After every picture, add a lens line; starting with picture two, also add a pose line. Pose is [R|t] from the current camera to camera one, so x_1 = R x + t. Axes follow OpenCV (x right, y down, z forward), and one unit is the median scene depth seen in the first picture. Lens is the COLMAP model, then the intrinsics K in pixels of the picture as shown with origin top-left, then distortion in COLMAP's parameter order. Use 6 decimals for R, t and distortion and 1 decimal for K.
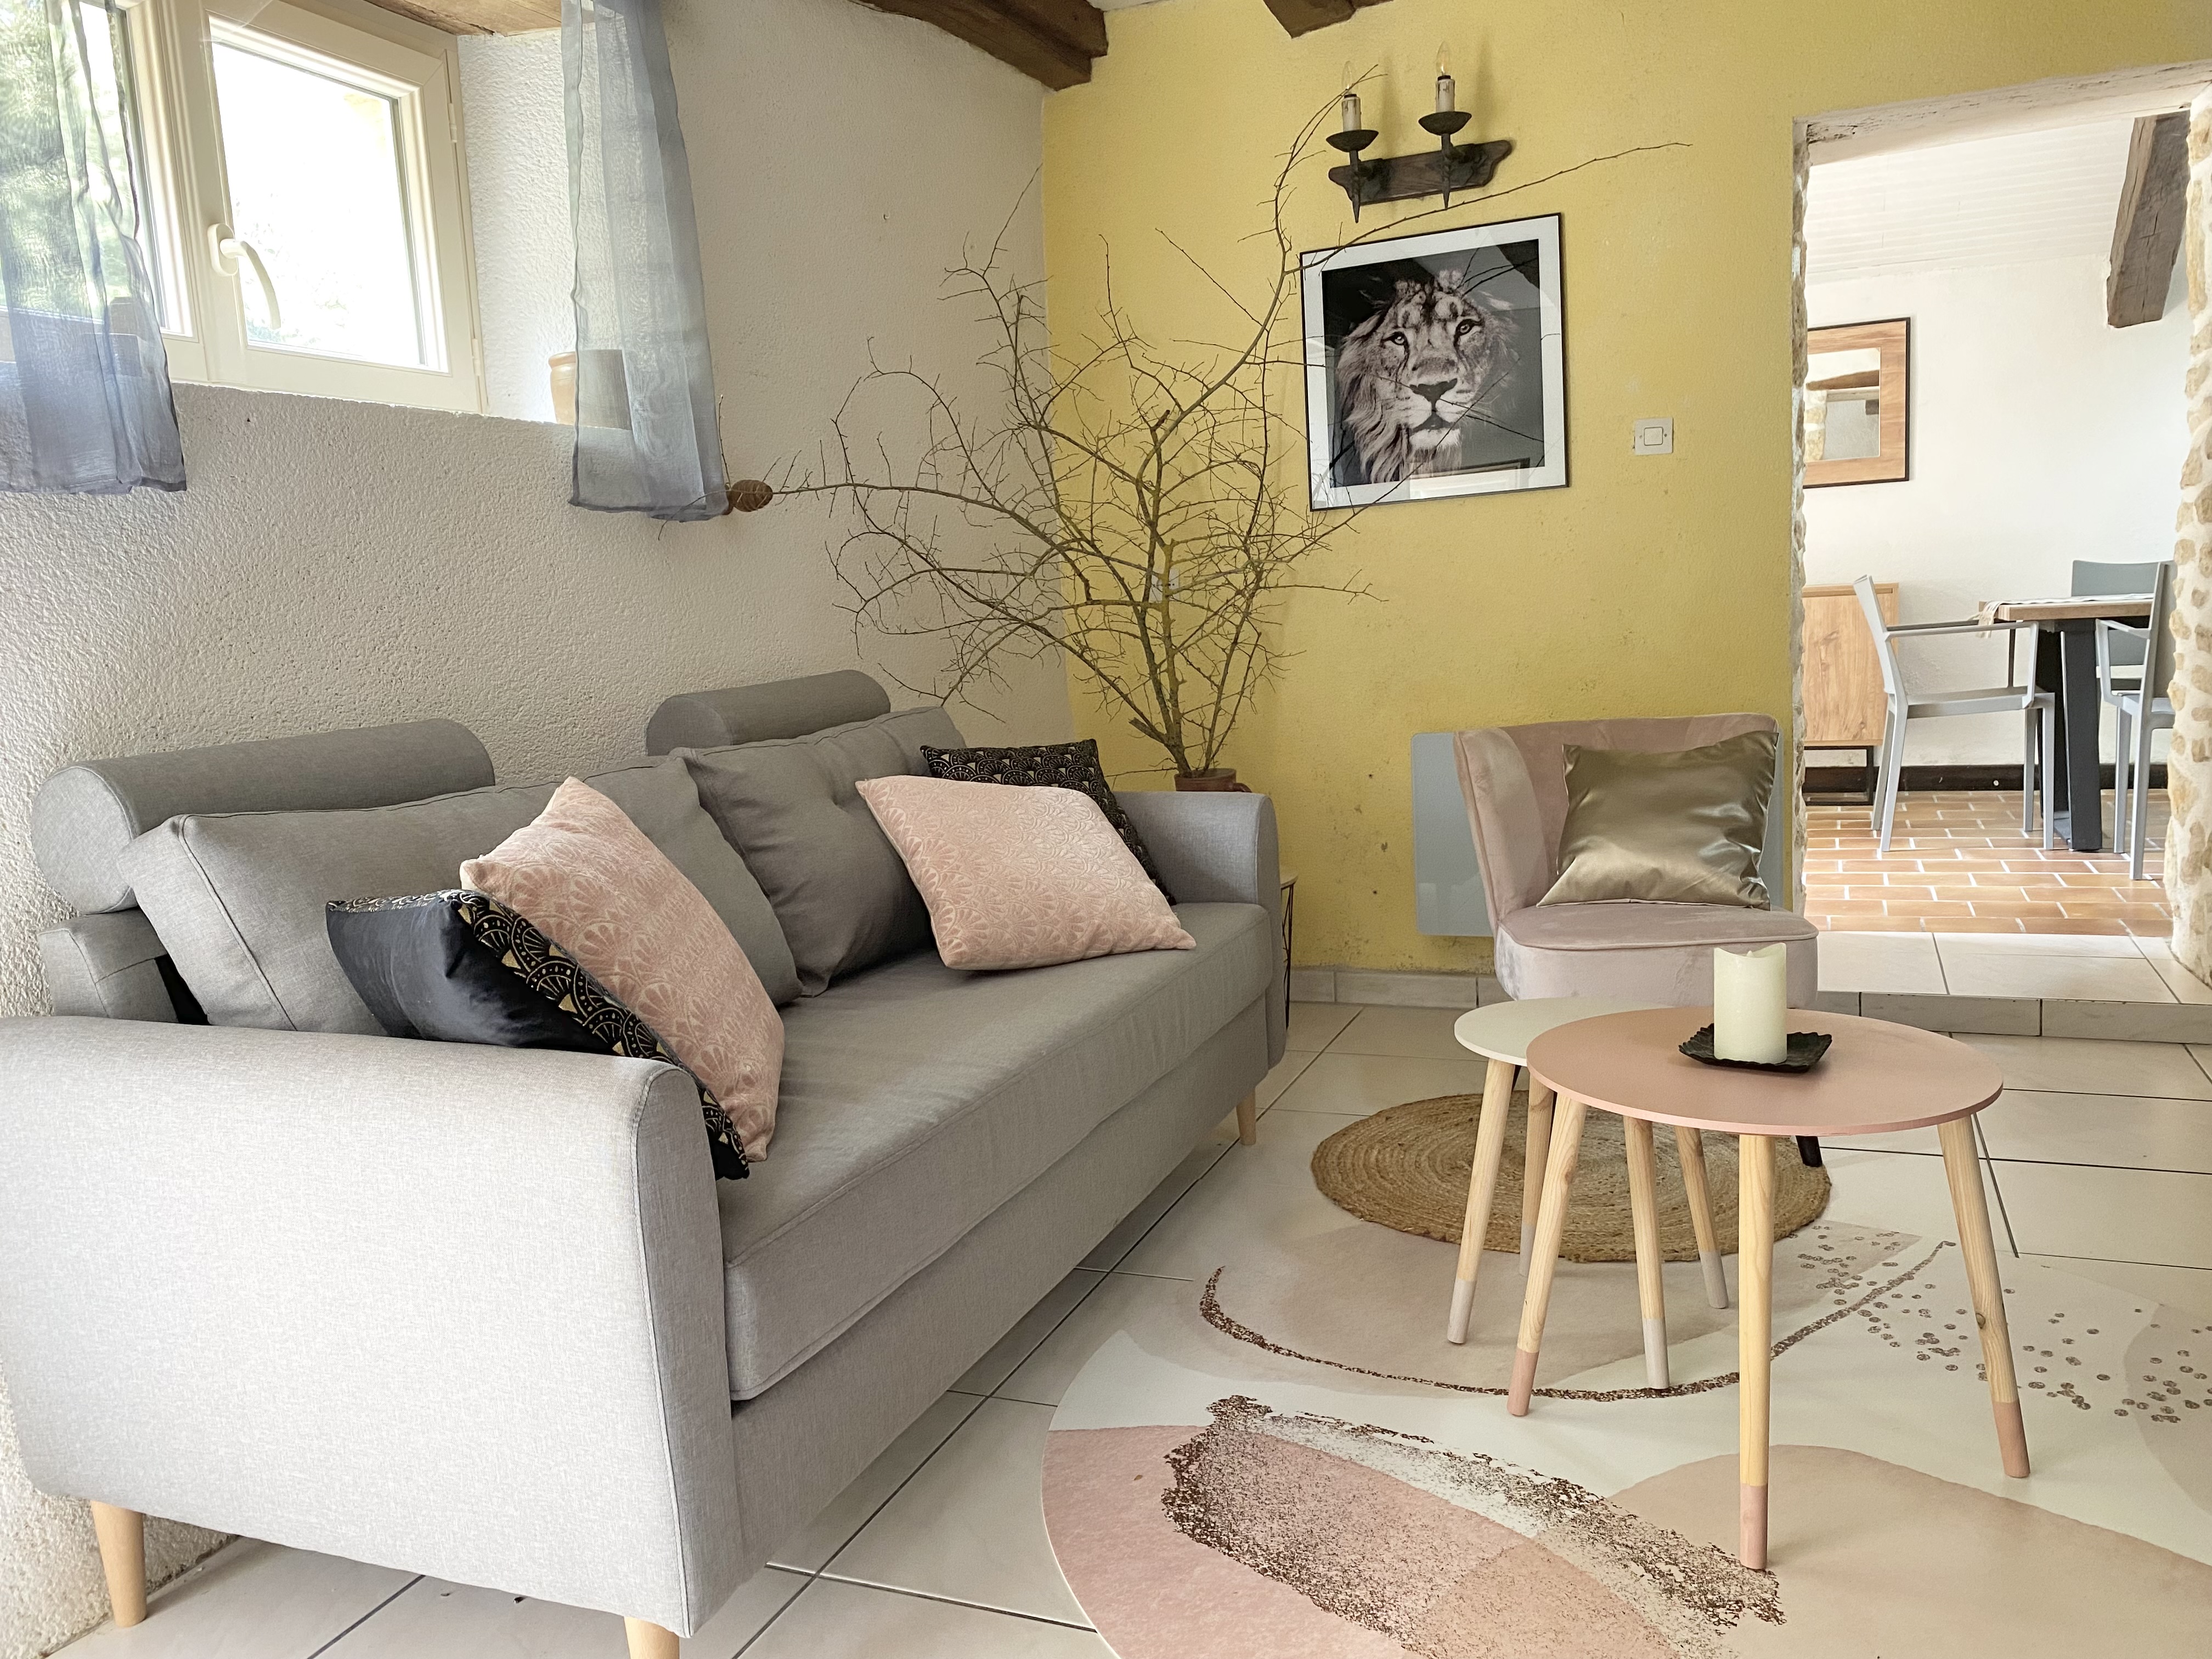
lens RADIAL K [[1691.8, 0, 1102.4], [0, 1691.8, 830.2], [0, 0, 1]] dist [0.030611, -0.022163]
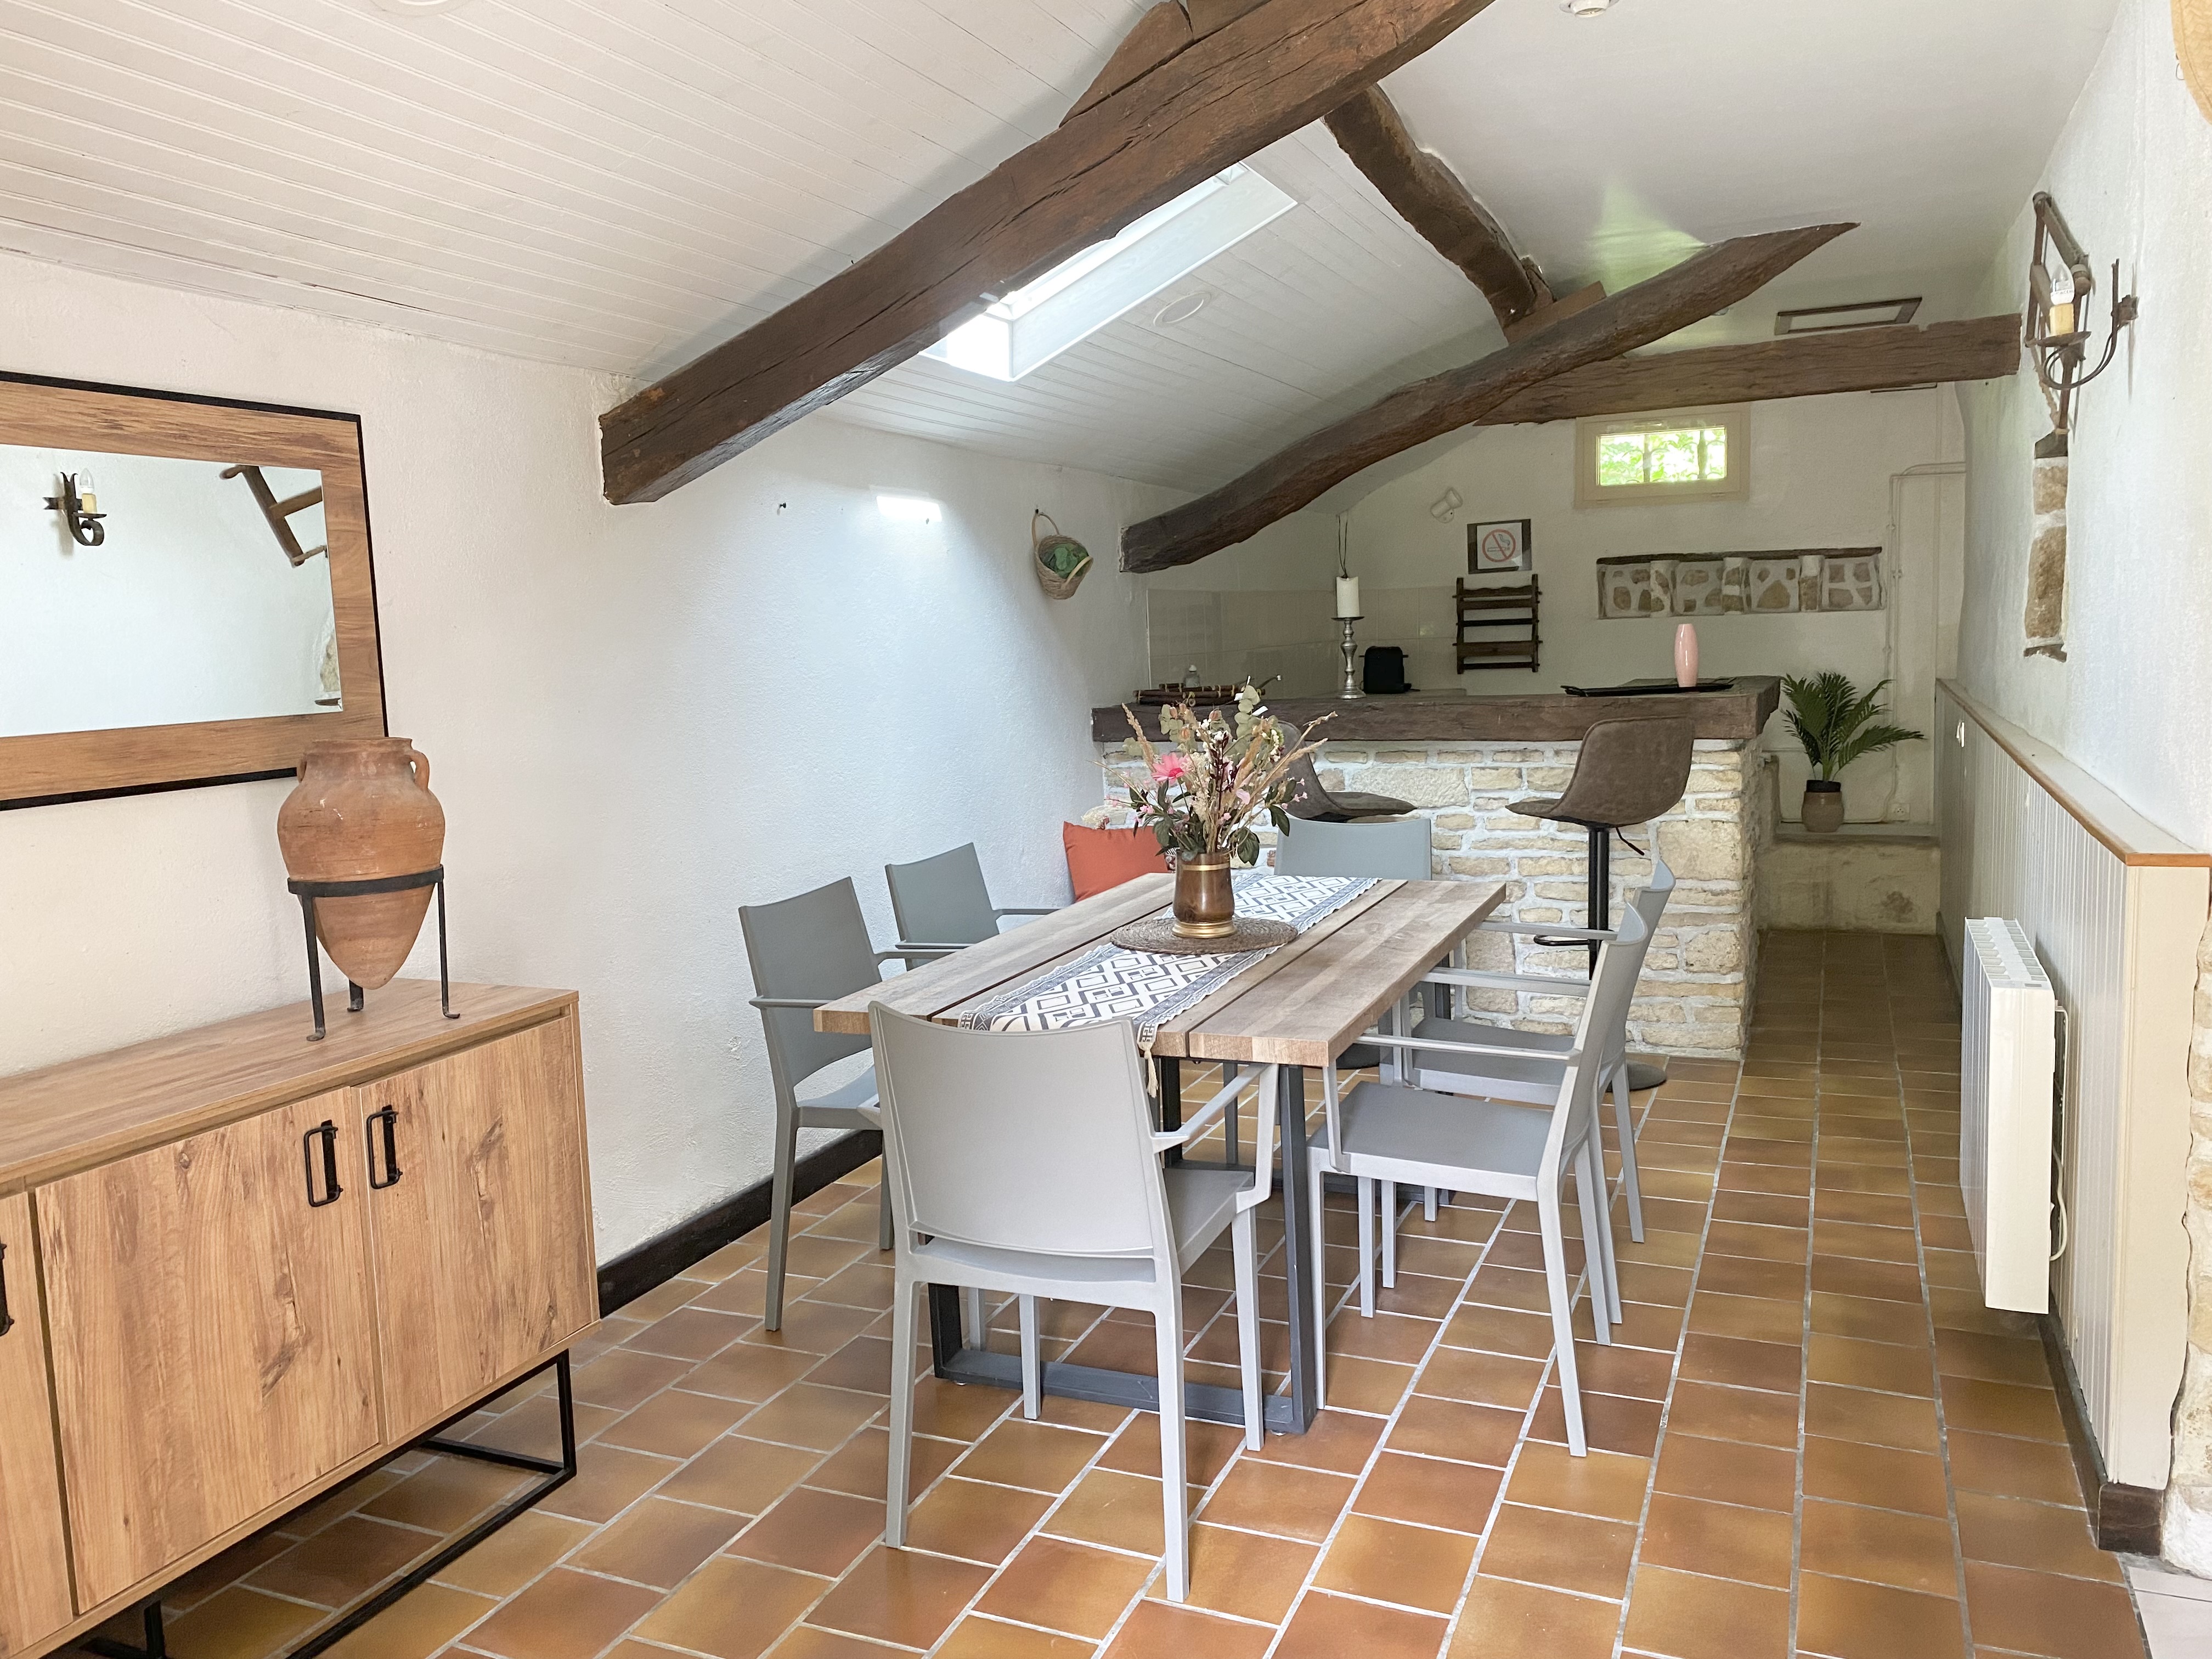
lens RADIAL K [[1691.8, 0, 1105.6], [0, 1691.8, 826.6], [0, 0, 1]] dist [0.030611, -0.022163]
pose [[0.012086, -0.062148, 0.997994, 0.012577], [0.166994, 0.984175, 0.059266, -0.188960], [-0.985884, 0.165943, 0.022273, 0.825285]]
